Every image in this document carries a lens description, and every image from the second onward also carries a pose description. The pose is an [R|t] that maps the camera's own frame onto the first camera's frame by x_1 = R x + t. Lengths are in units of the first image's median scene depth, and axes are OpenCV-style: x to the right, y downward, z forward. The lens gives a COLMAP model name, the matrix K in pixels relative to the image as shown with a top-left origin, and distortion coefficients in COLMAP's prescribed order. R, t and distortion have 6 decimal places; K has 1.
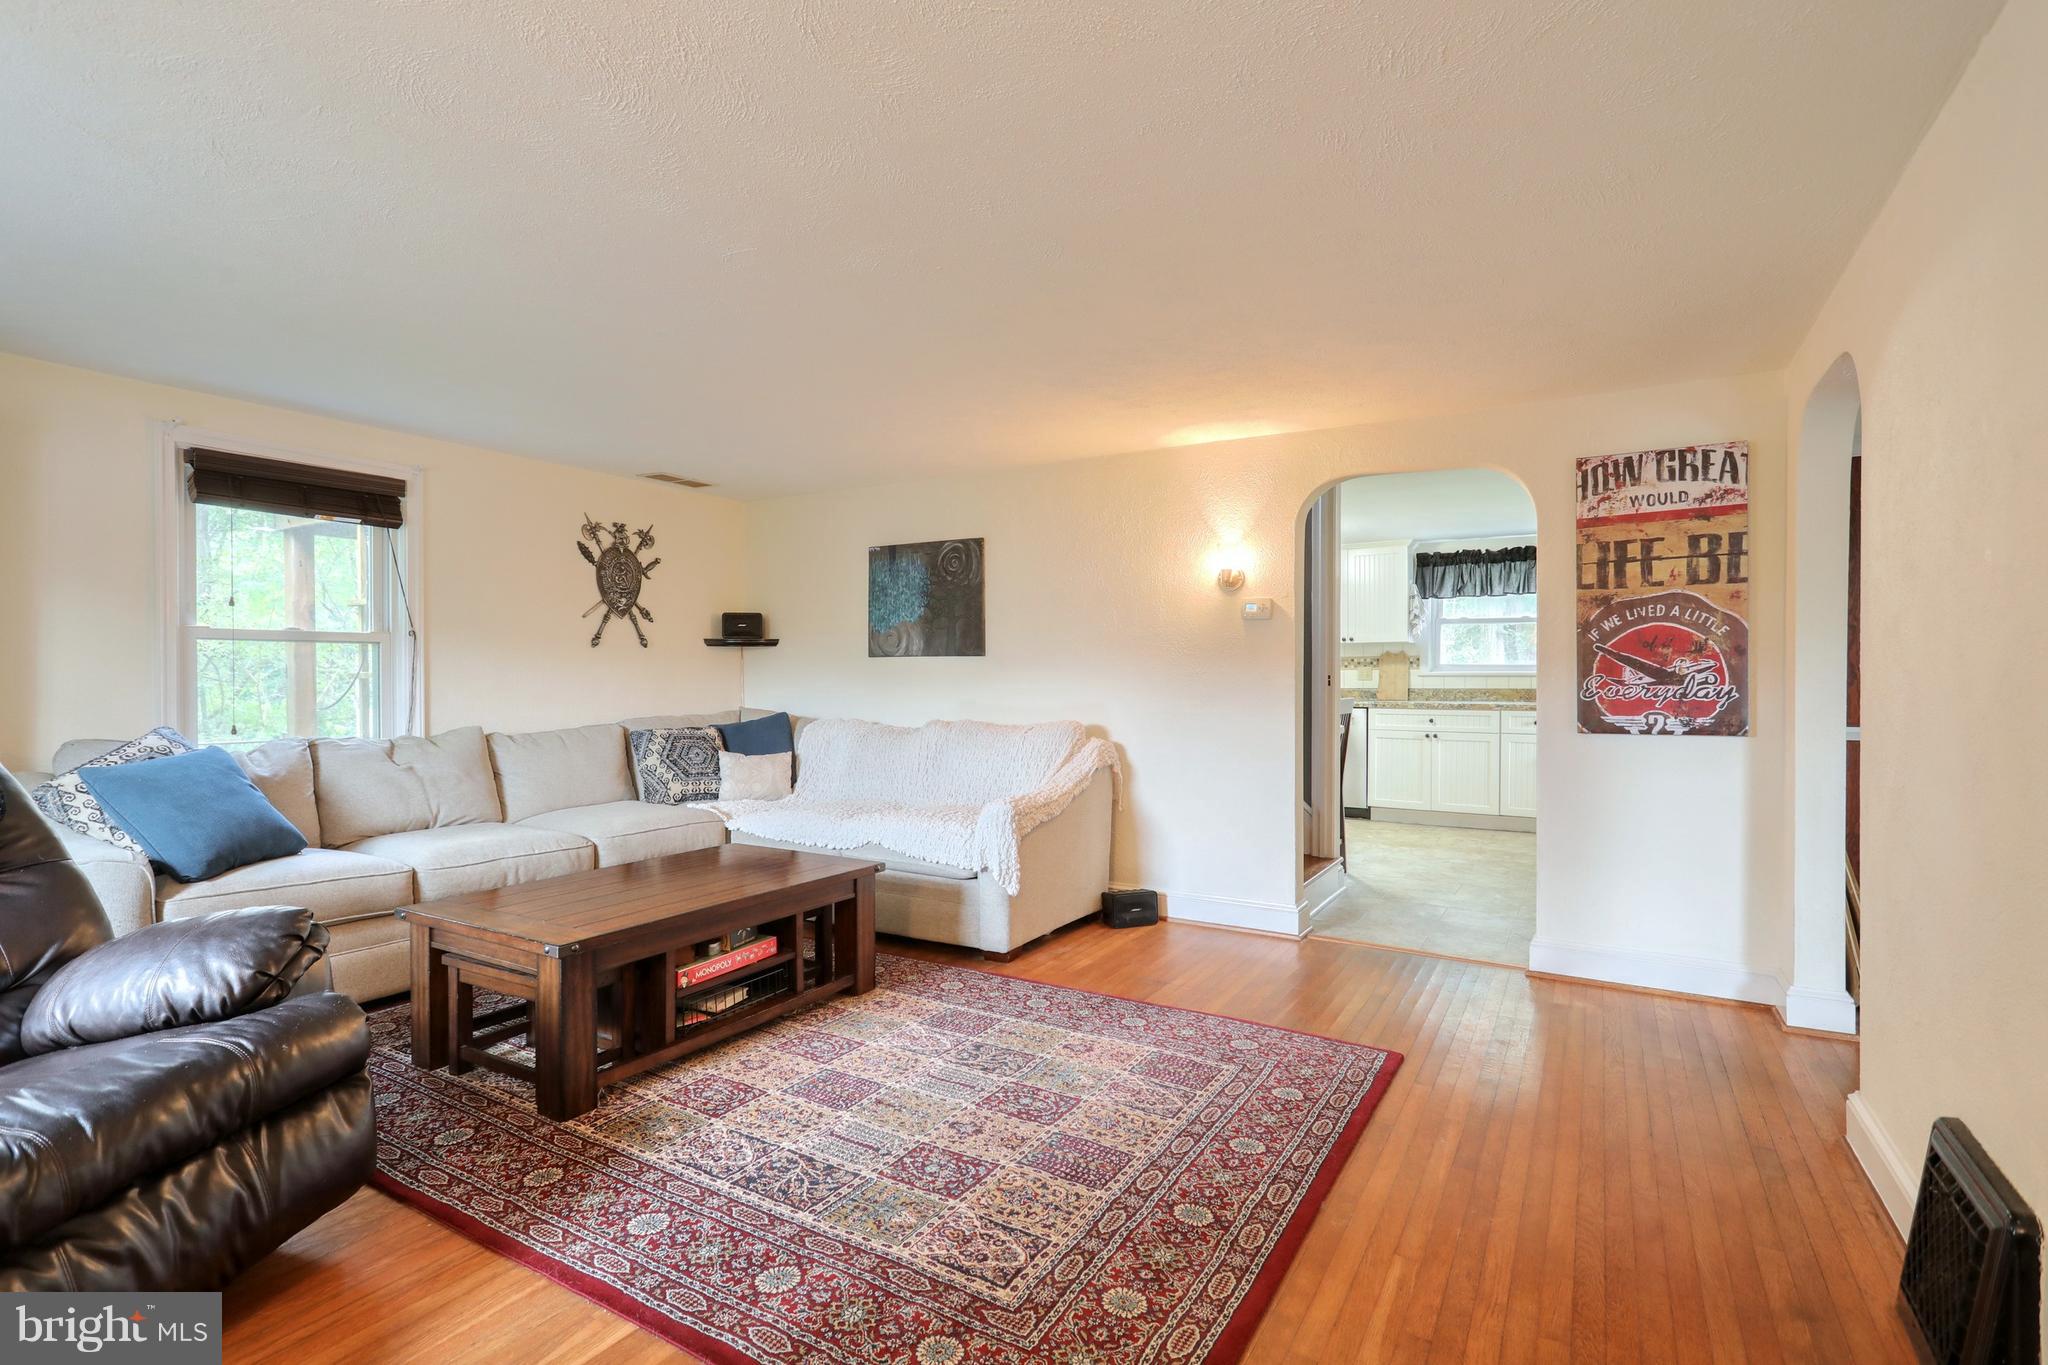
lens RADIAL K [[1041.1, 0, 965.0], [0, 1041.1, 695.8], [0, 0, 1]] dist [0.000330, 0.001130]
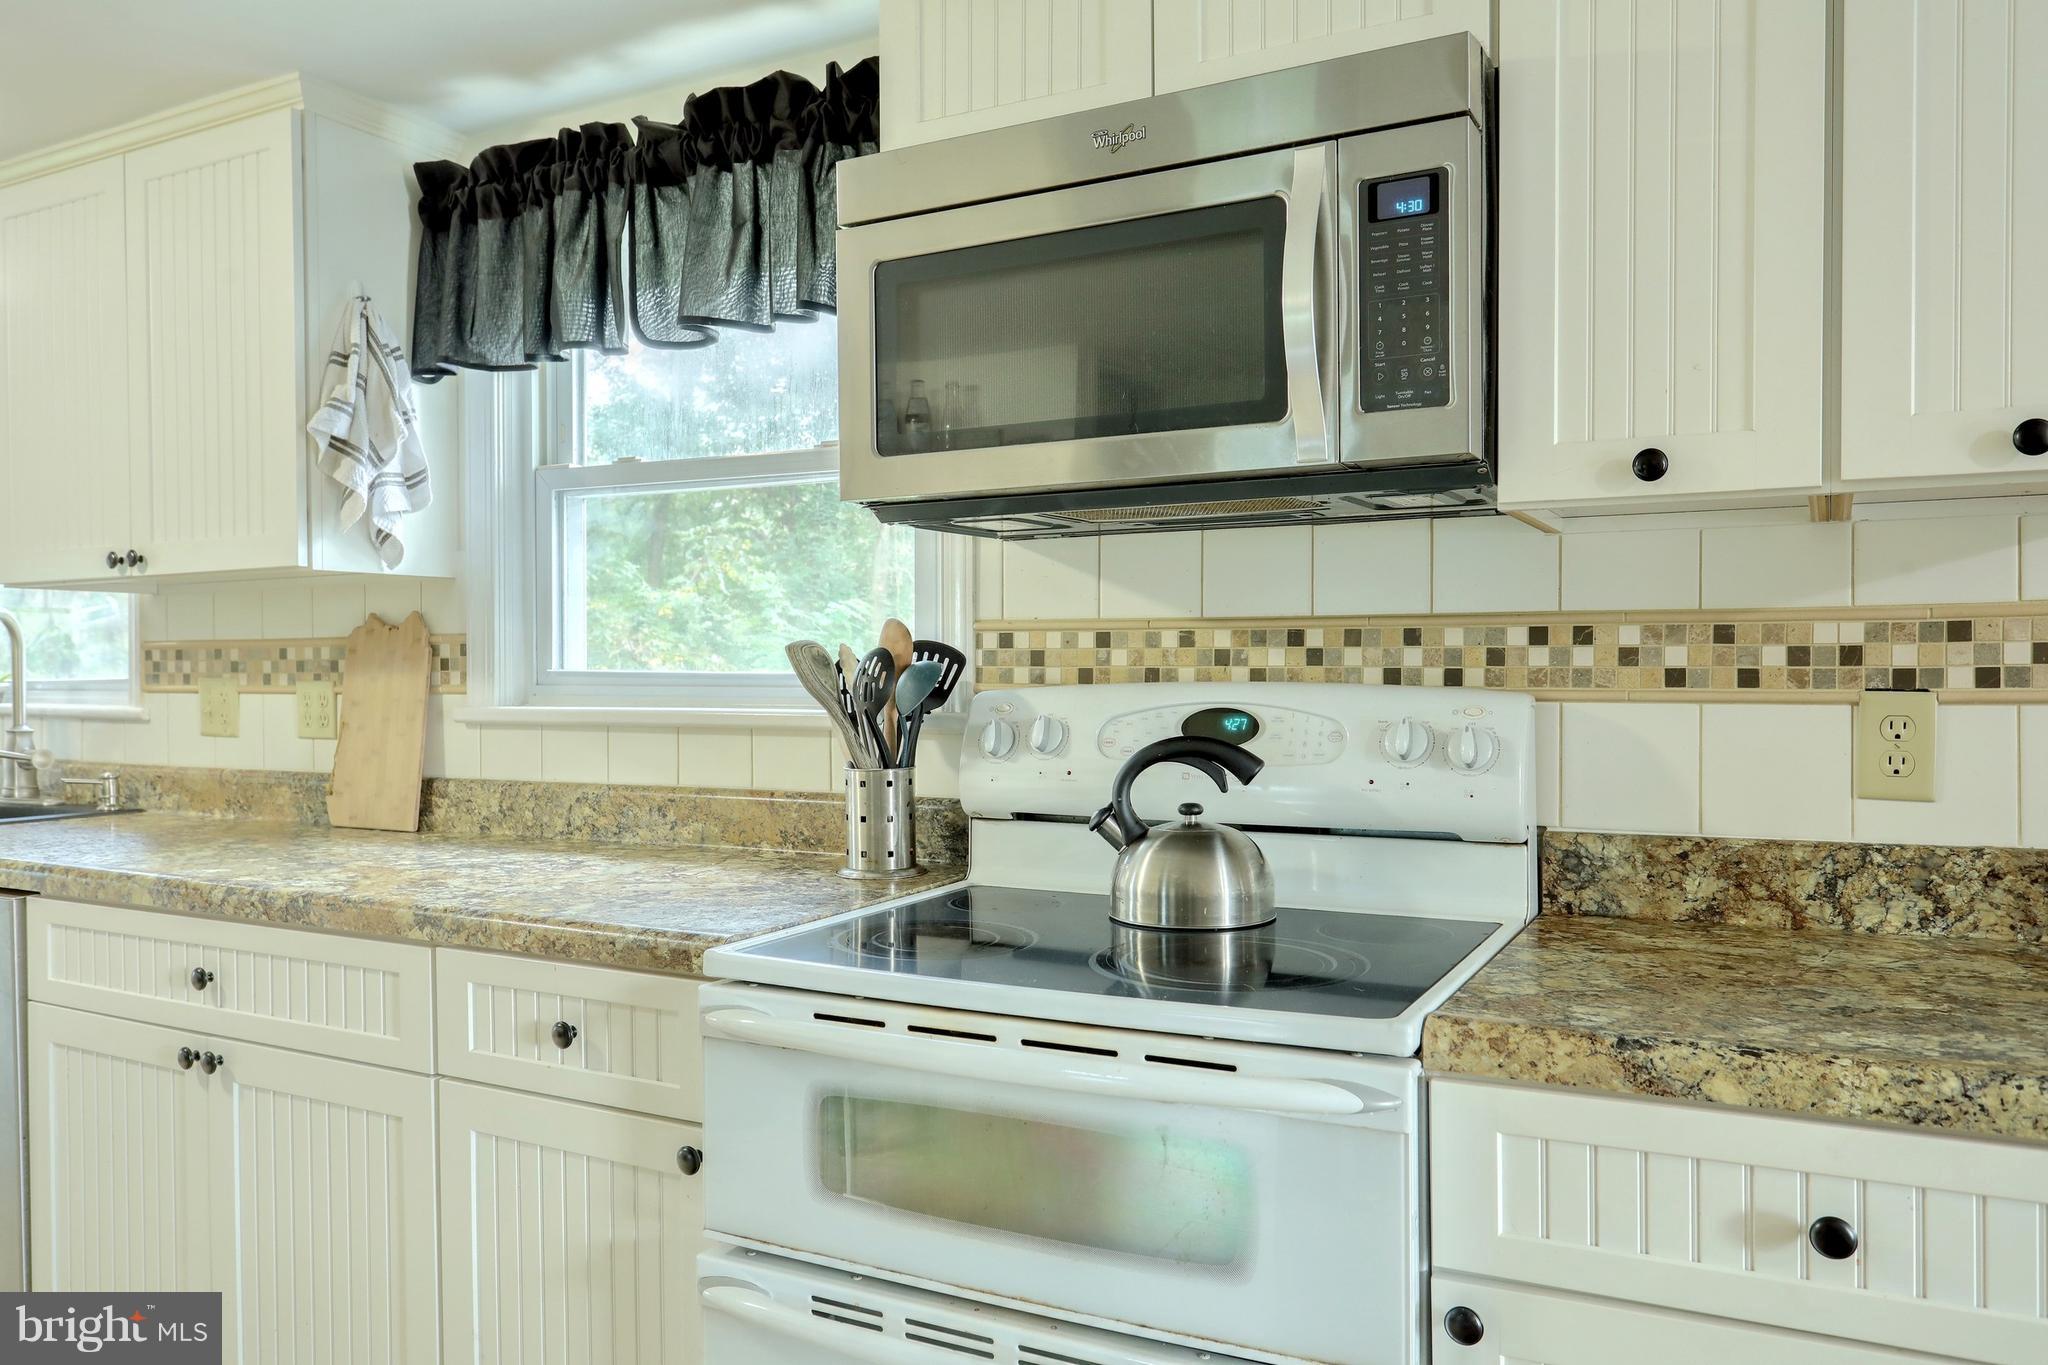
lens RADIAL K [[1613.9, 0, 1023.1], [0, 1613.9, 703.3], [0, 0, 1]] dist [-0.001453, 0.001040]
pose [[0.999616, -0.002272, 0.027613, 0.868014], [0.002090, 0.999976, 0.006615, -0.041023], [-0.027627, -0.006555, 0.999597, 1.033032]]
